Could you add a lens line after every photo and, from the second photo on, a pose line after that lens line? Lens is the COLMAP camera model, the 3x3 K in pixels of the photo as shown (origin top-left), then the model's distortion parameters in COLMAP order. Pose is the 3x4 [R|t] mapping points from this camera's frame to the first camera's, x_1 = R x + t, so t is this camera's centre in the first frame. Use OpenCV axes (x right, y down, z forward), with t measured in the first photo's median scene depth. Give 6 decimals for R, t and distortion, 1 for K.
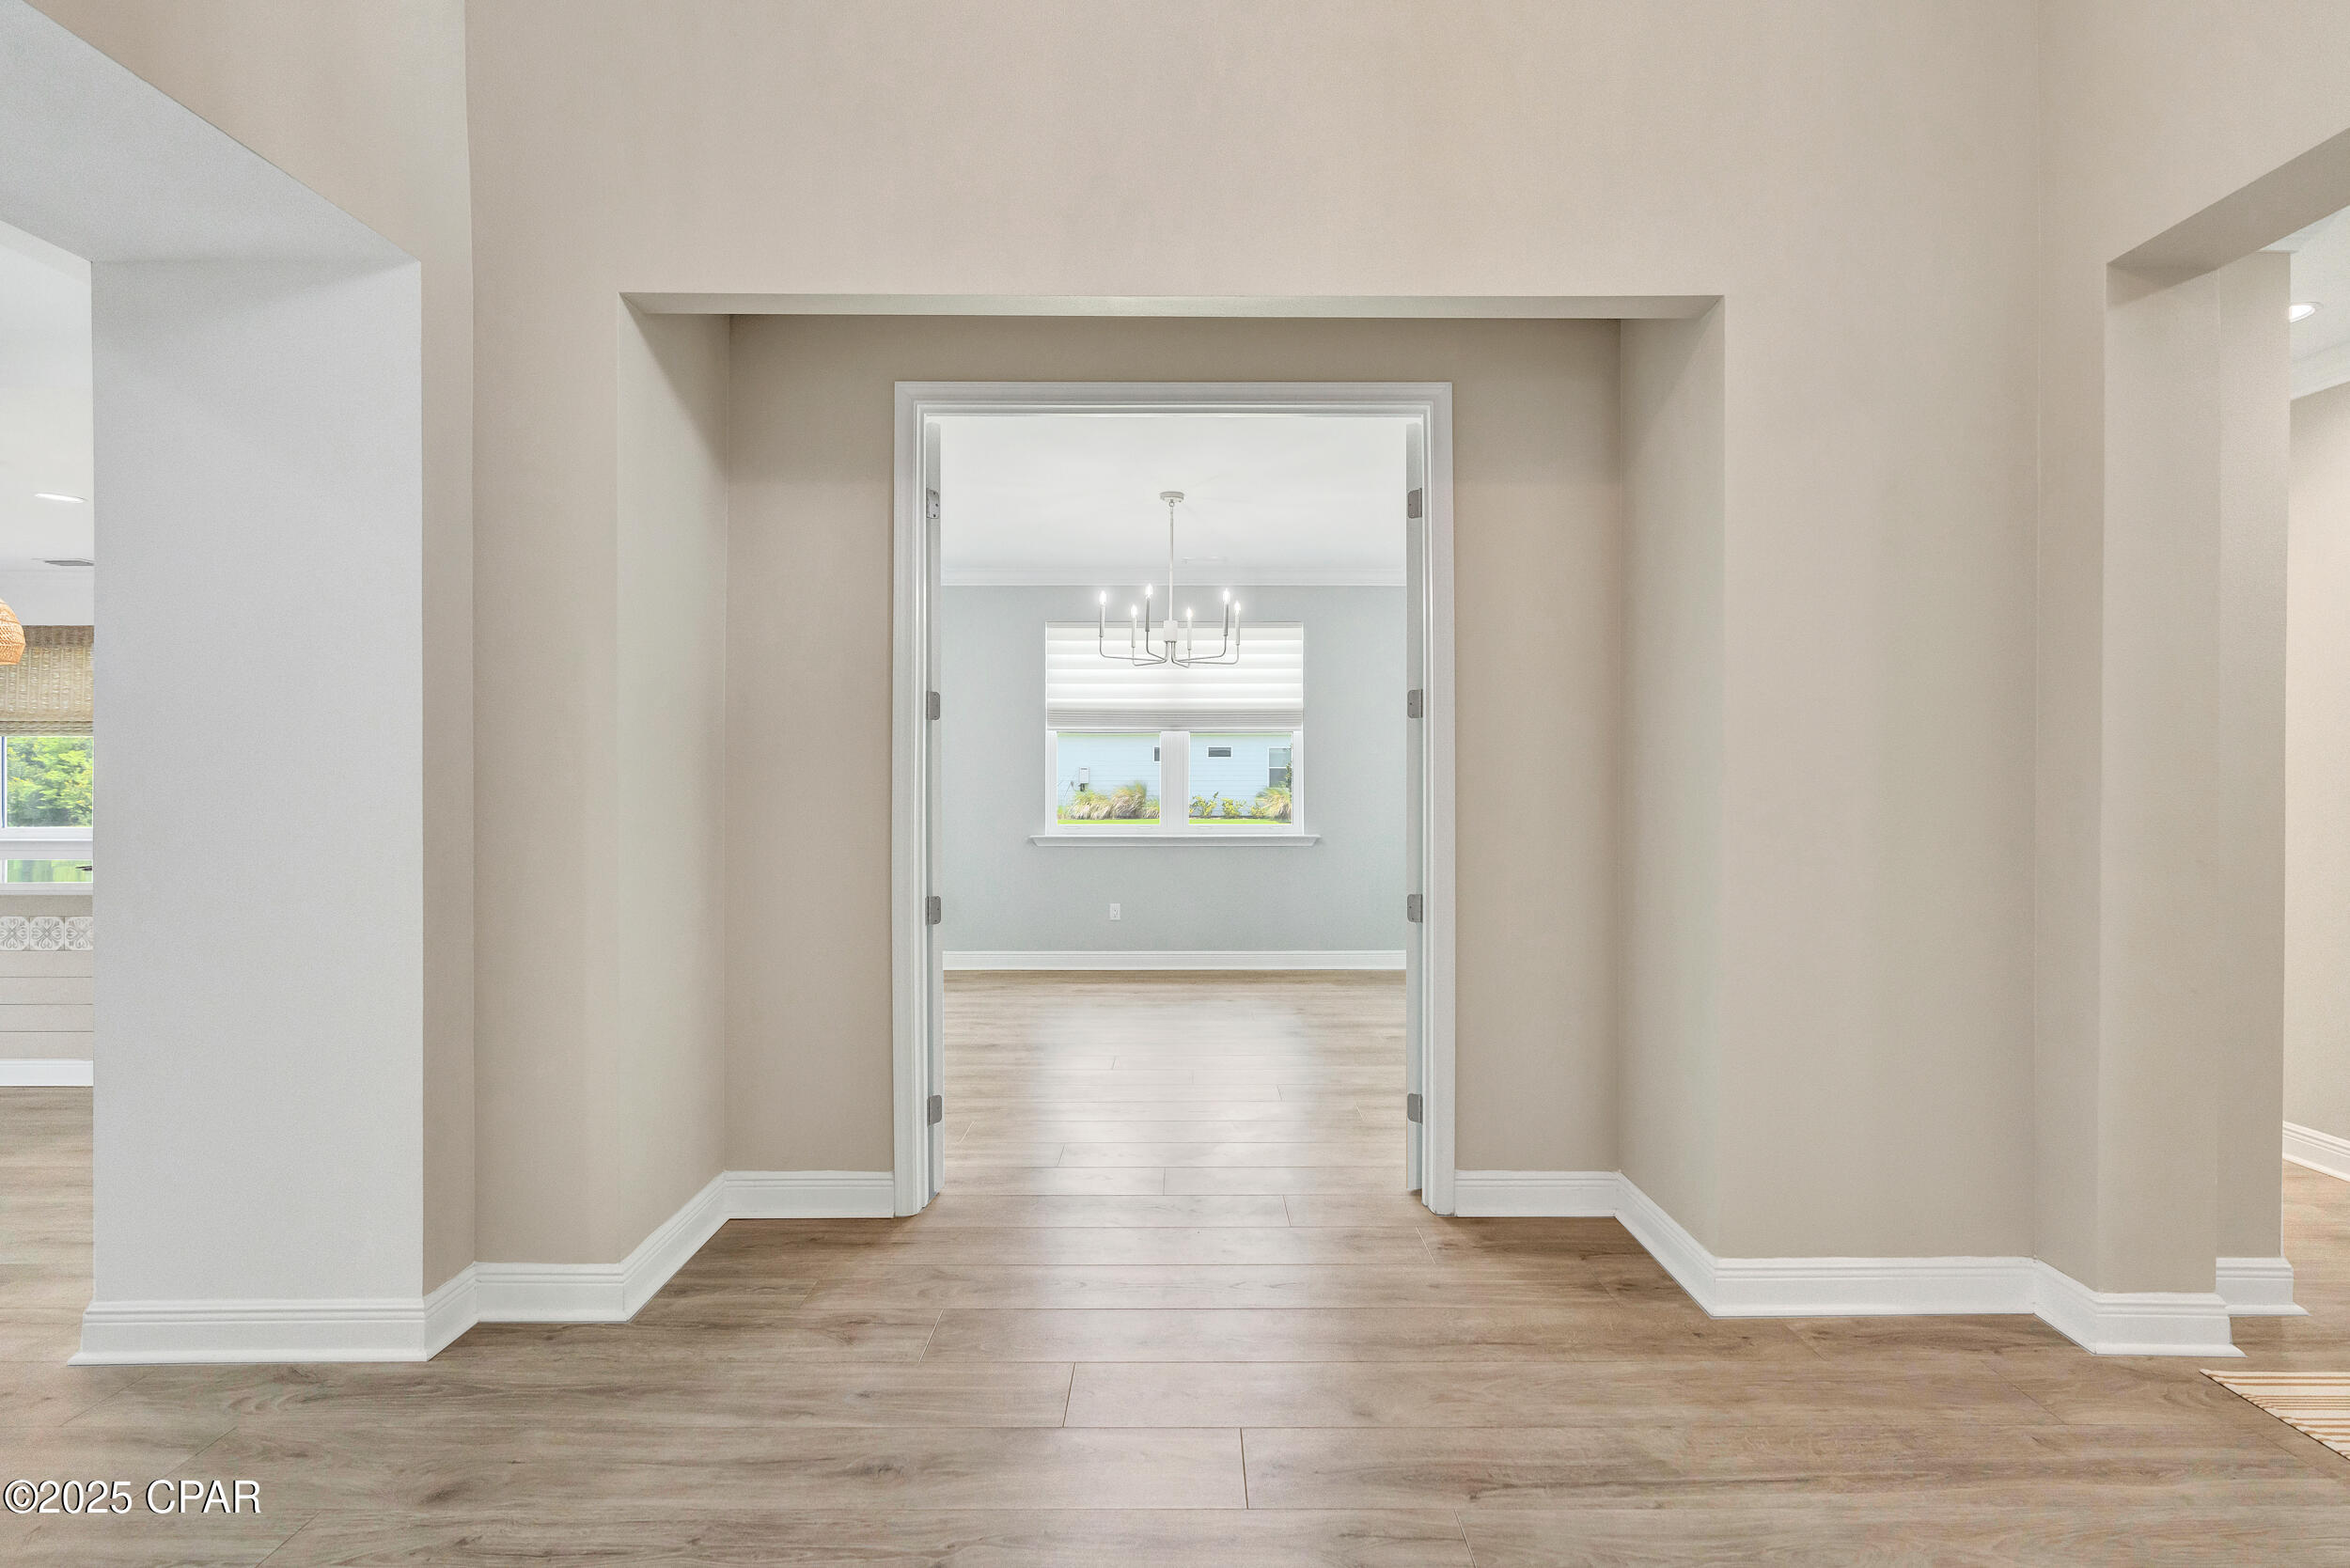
lens RADIAL K [[1056.9, 0, 1183.4], [0, 1056.9, 787.5], [0, 0, 1]] dist [-0.007299, -0.000836]
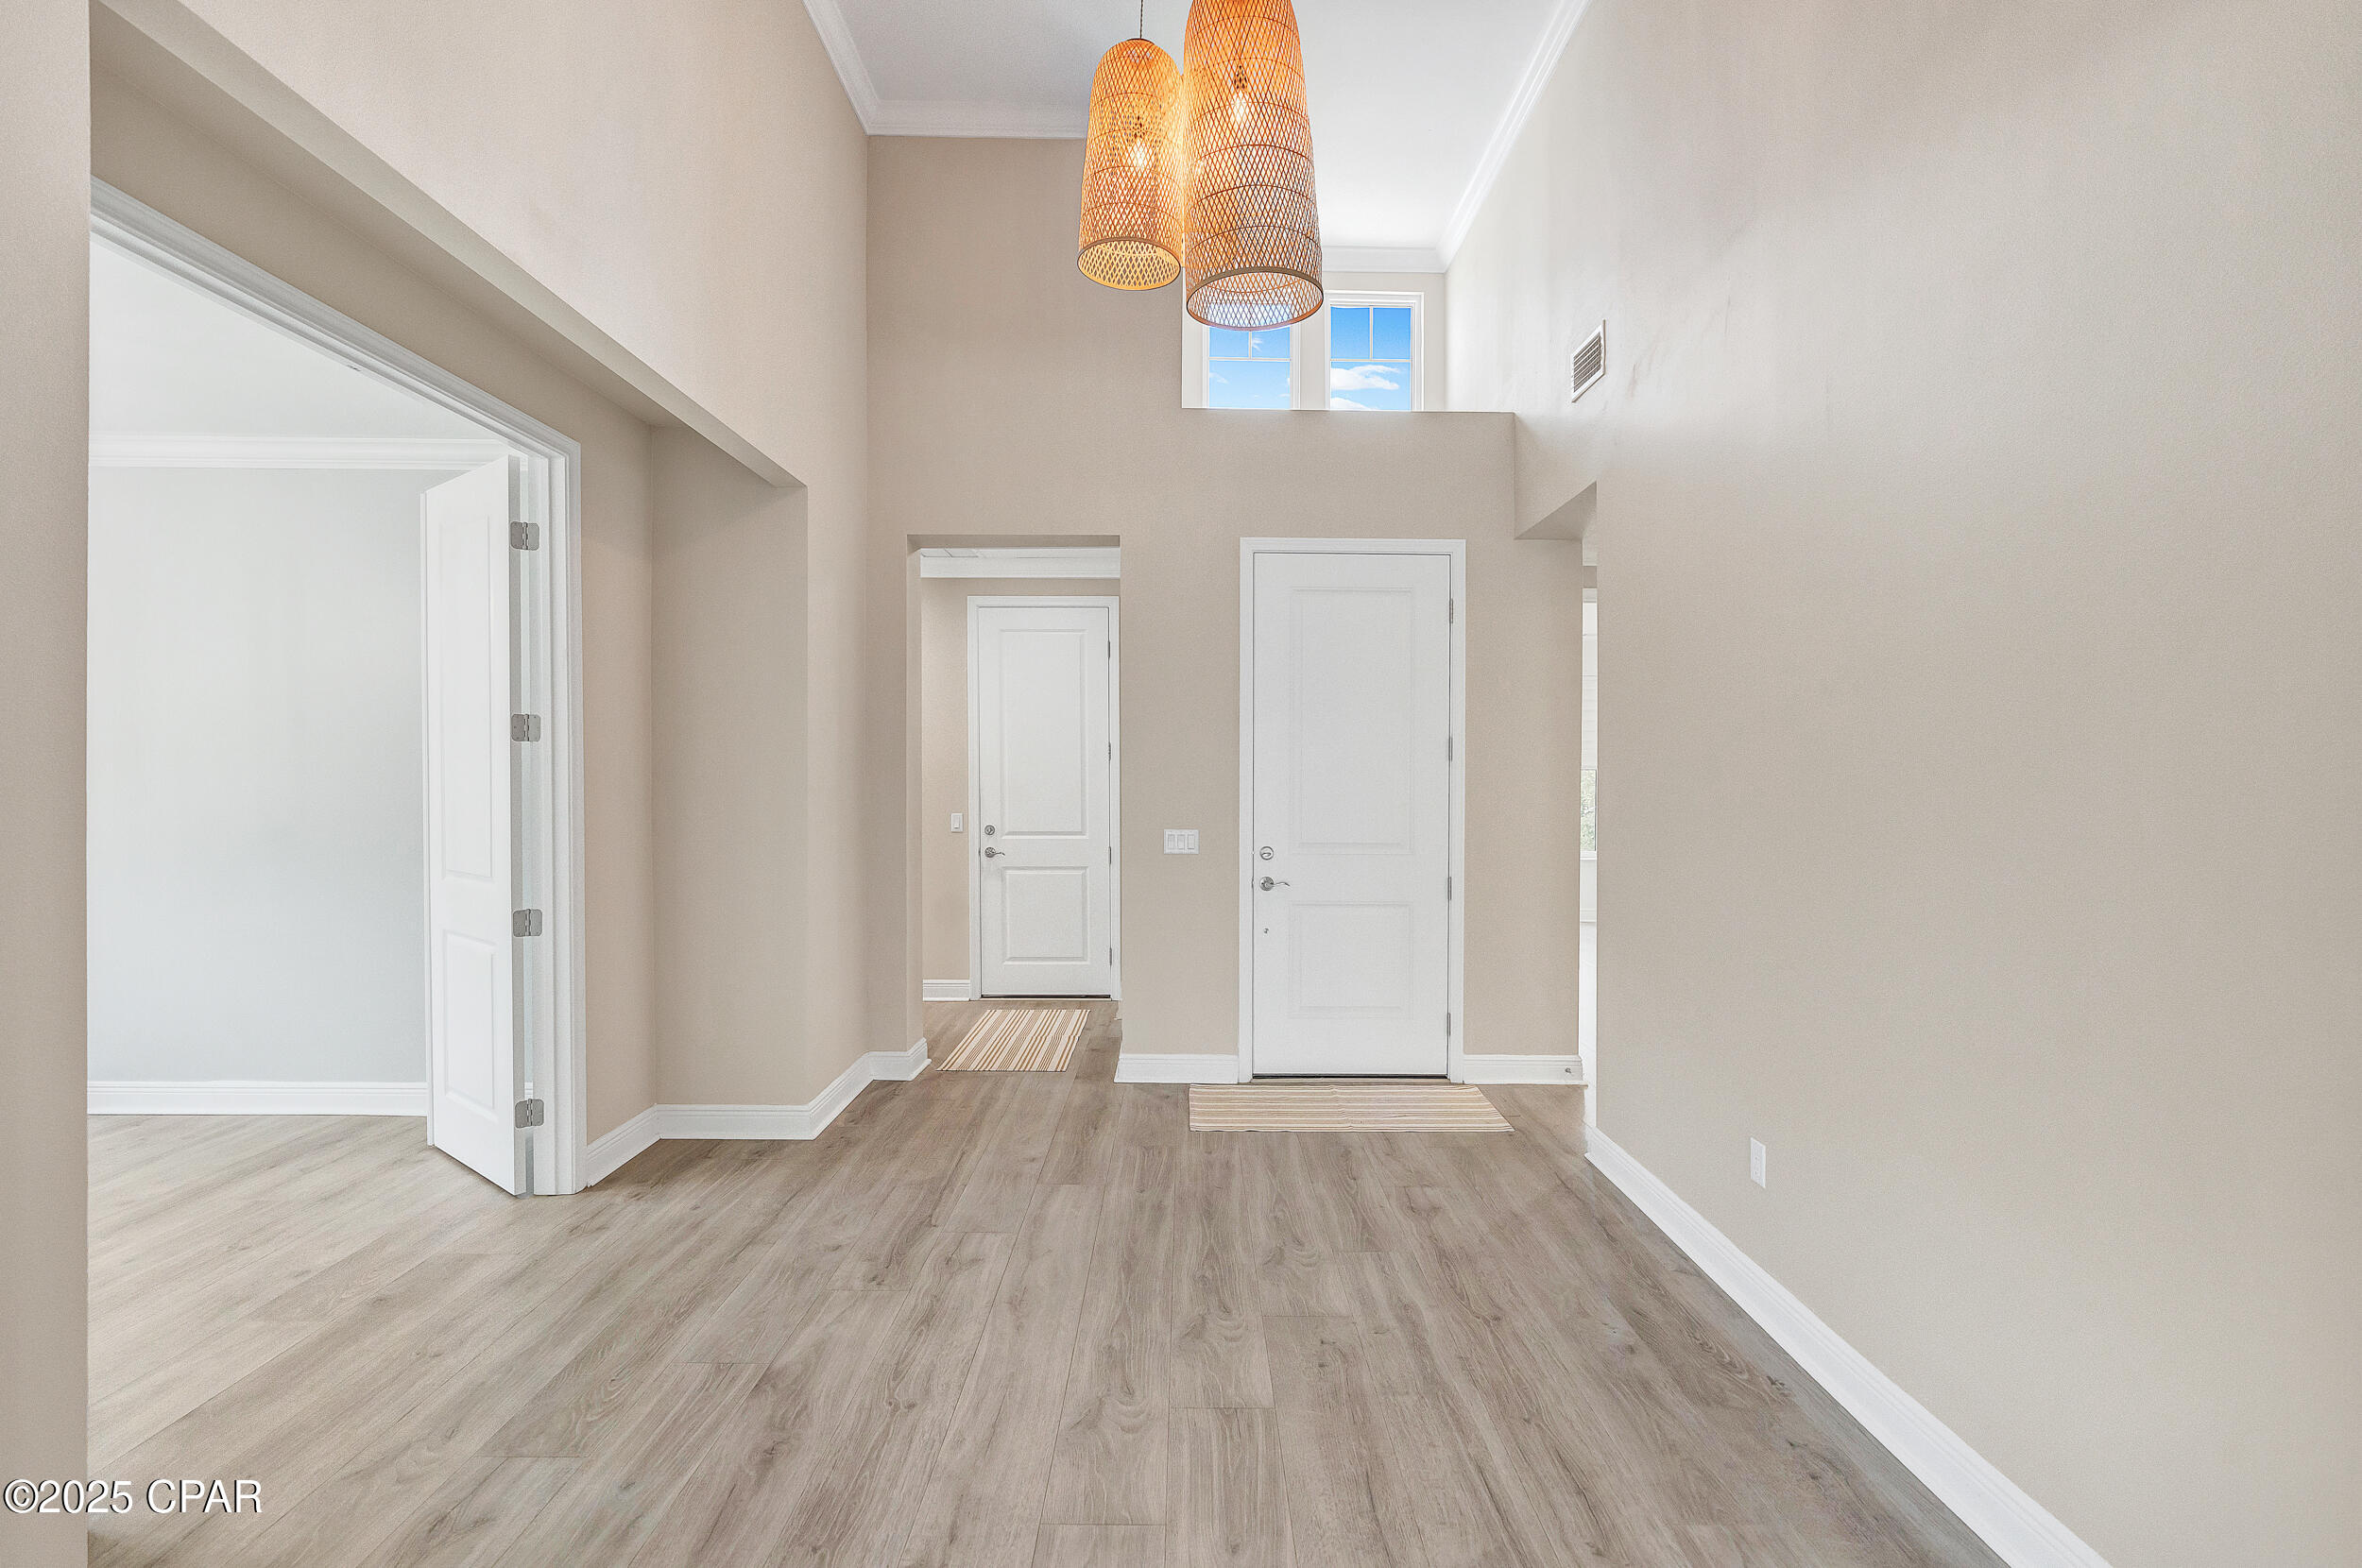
lens RADIAL K [[1060.1, 0, 1191.7], [0, 1060.1, 779.0], [0, 0, 1]] dist [-0.015118, 0.005853]
pose [[0.002097, -0.008924, 0.999958, -1.118871], [0.006863, 0.999937, 0.008910, -0.044817], [-0.999974, 0.006844, 0.002158, 0.457167]]
